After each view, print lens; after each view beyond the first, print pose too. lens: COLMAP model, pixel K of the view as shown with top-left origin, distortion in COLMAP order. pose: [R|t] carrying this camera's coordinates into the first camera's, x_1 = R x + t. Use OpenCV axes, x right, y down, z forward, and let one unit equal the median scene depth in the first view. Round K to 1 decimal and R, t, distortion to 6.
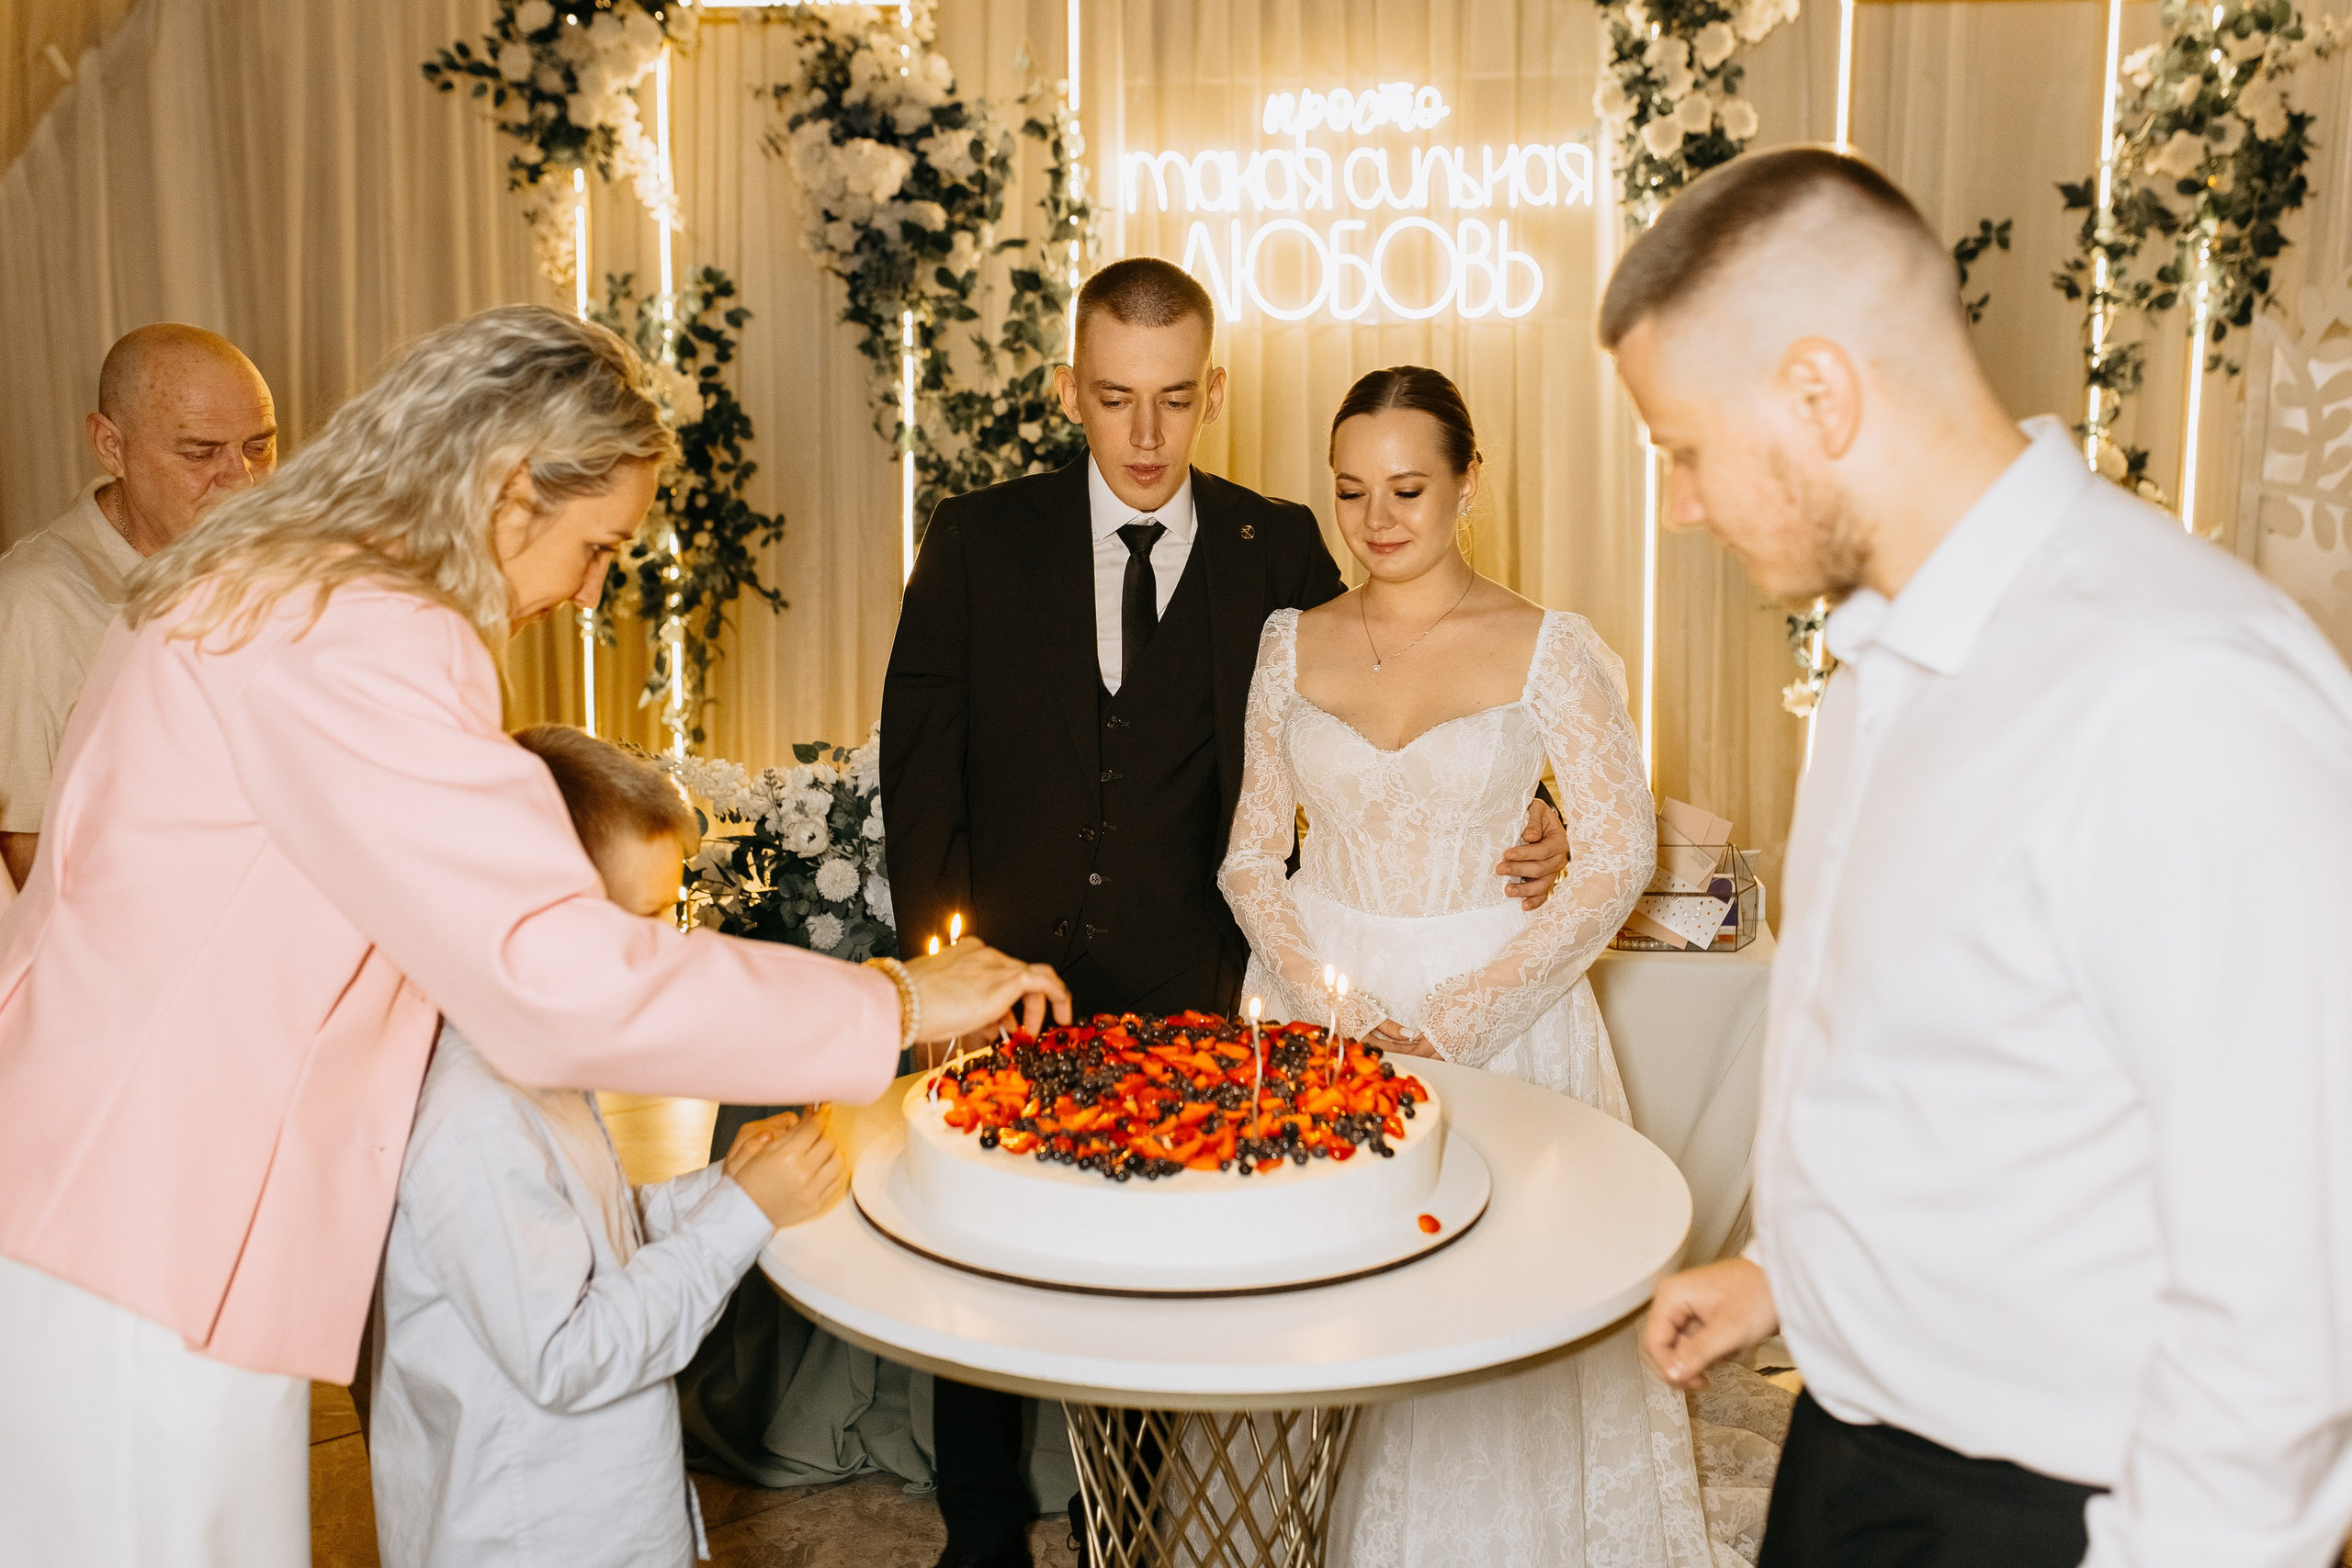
lens RADIAL K [[2247.9, 0, 1183.7], [0, 2247.9, 795.2], [0, 0, 1]] dist [-0.002708, 0.007731]
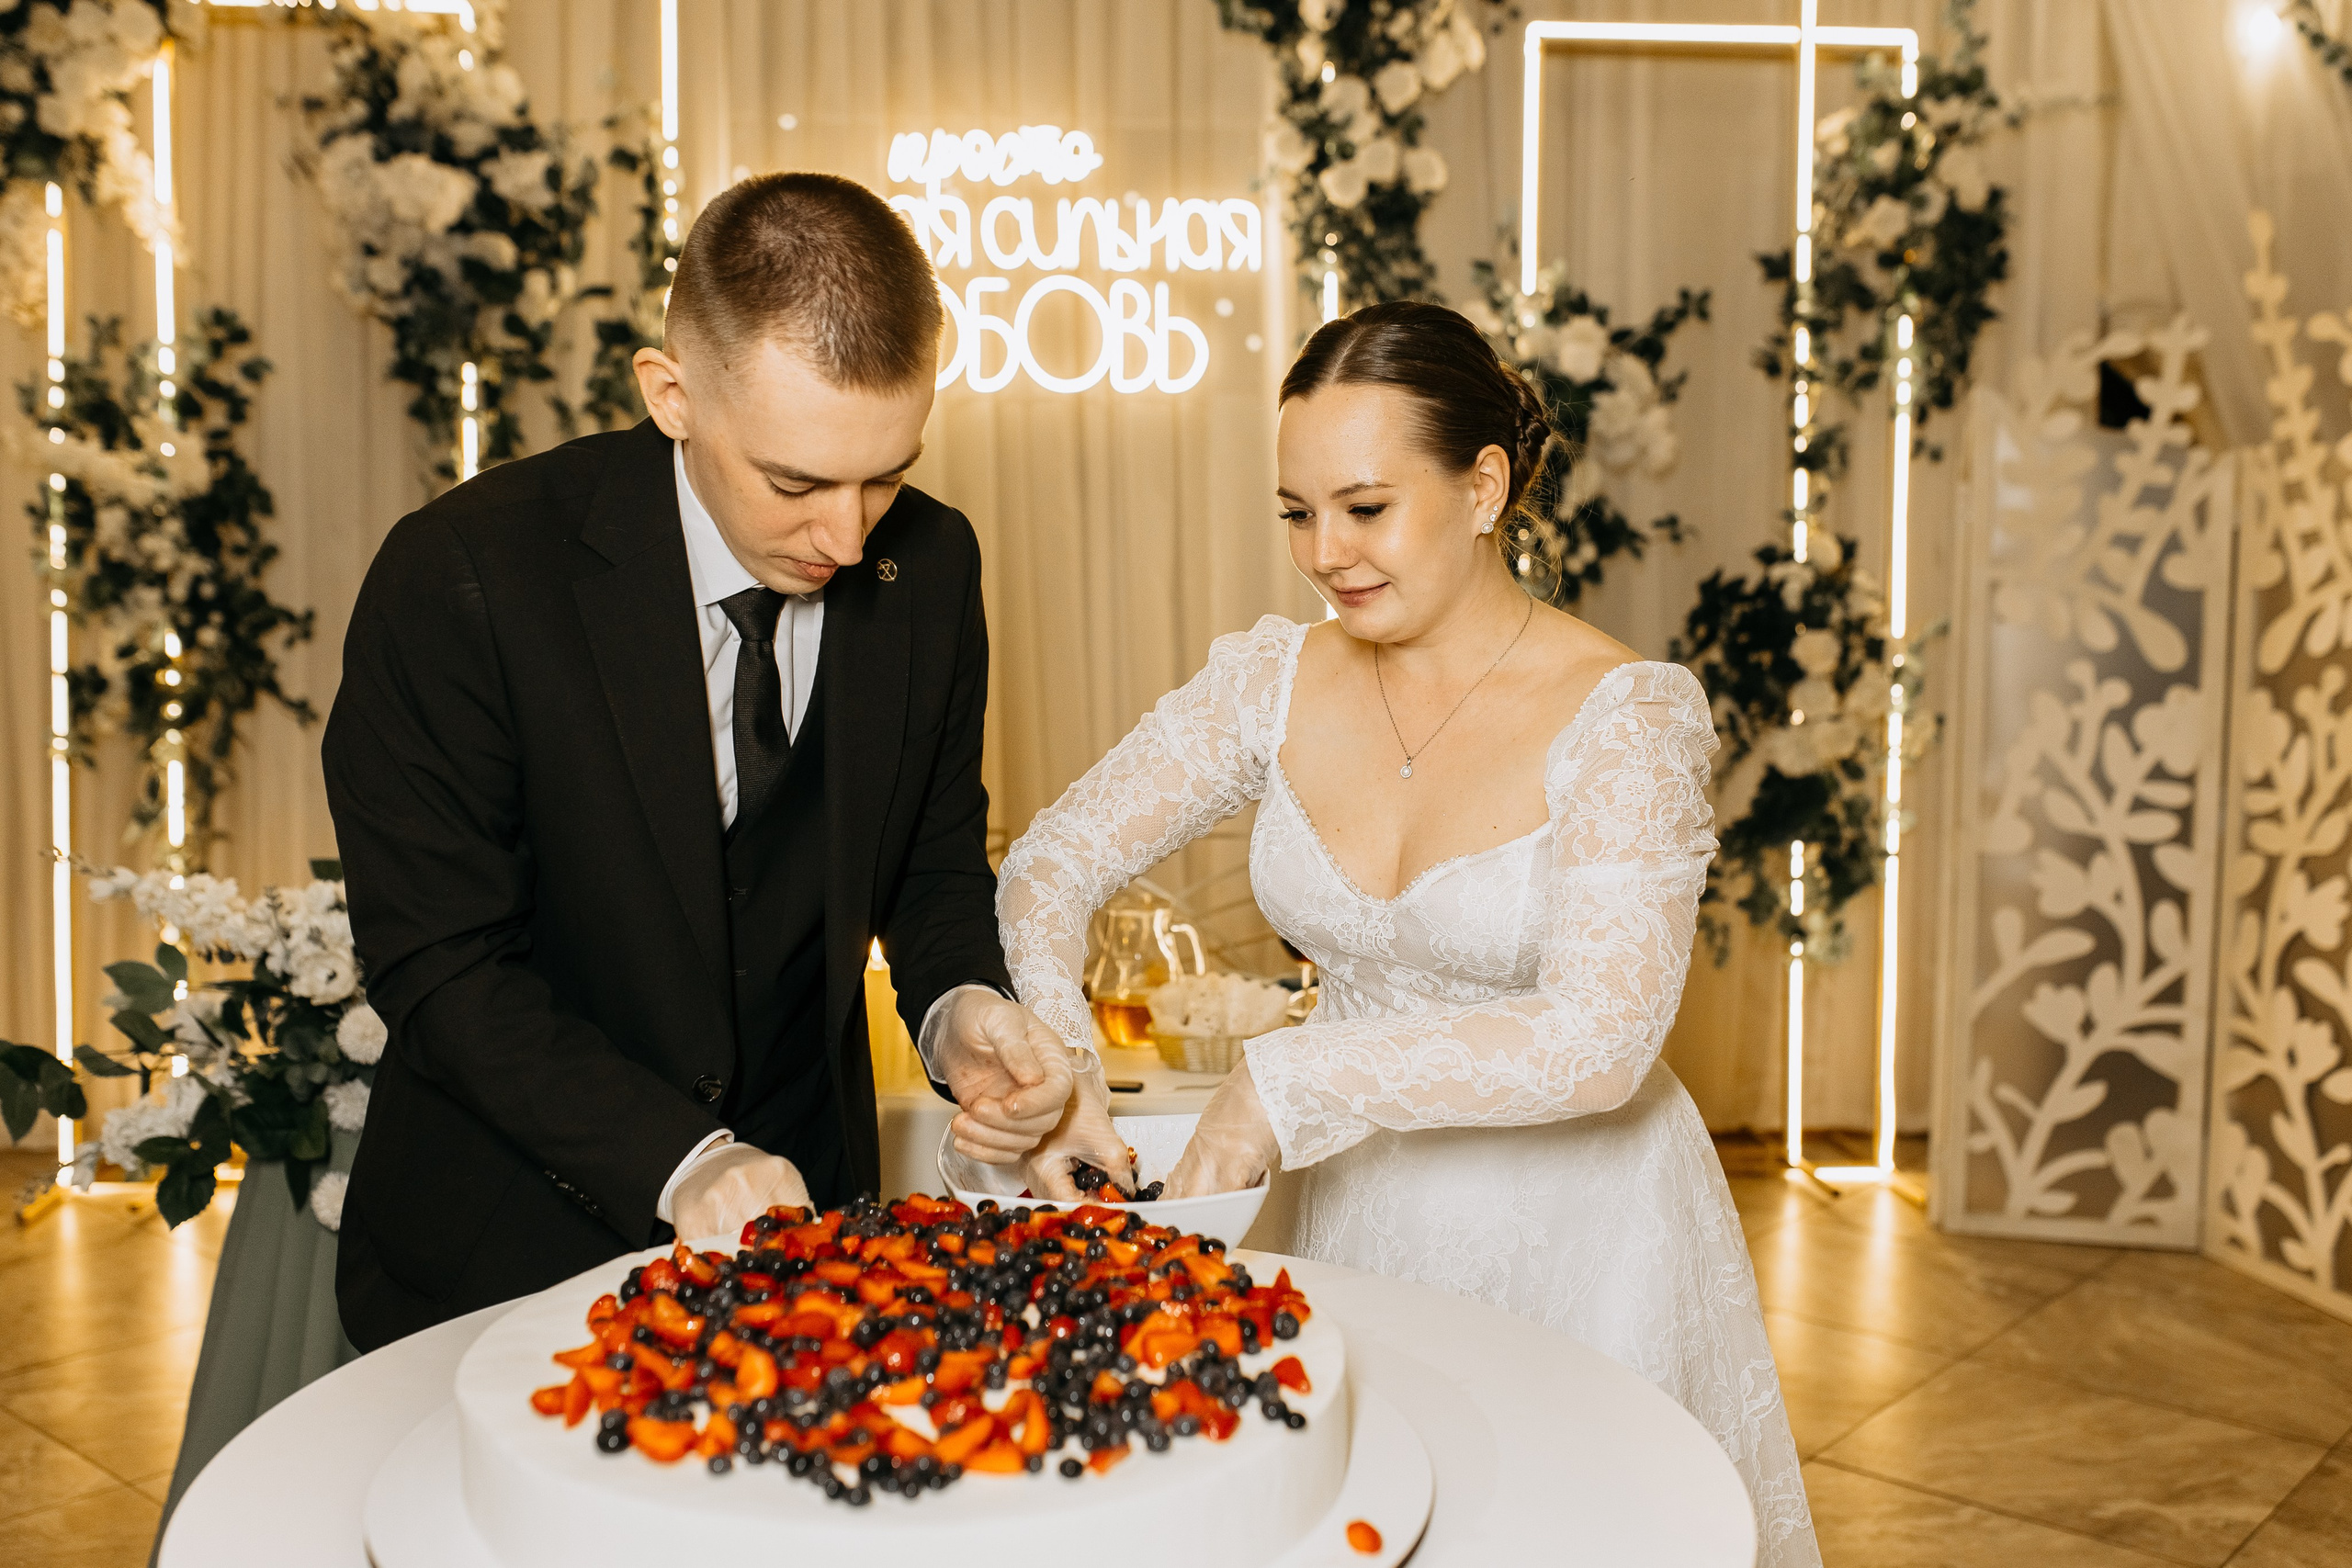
lens RADIAL K [[2268.7, 0, 1176.0], [0, 2268.7, 784.0], [0, 0, 1]] dist [0.001042, -0.010335]
pose [[0.983811, -0.009859, 0.178938, -0.016151], [0.023874, 0.996796, -0.076337, 0.011872], [-0.177612, 0.079373, 0.980894, 0.135034]]
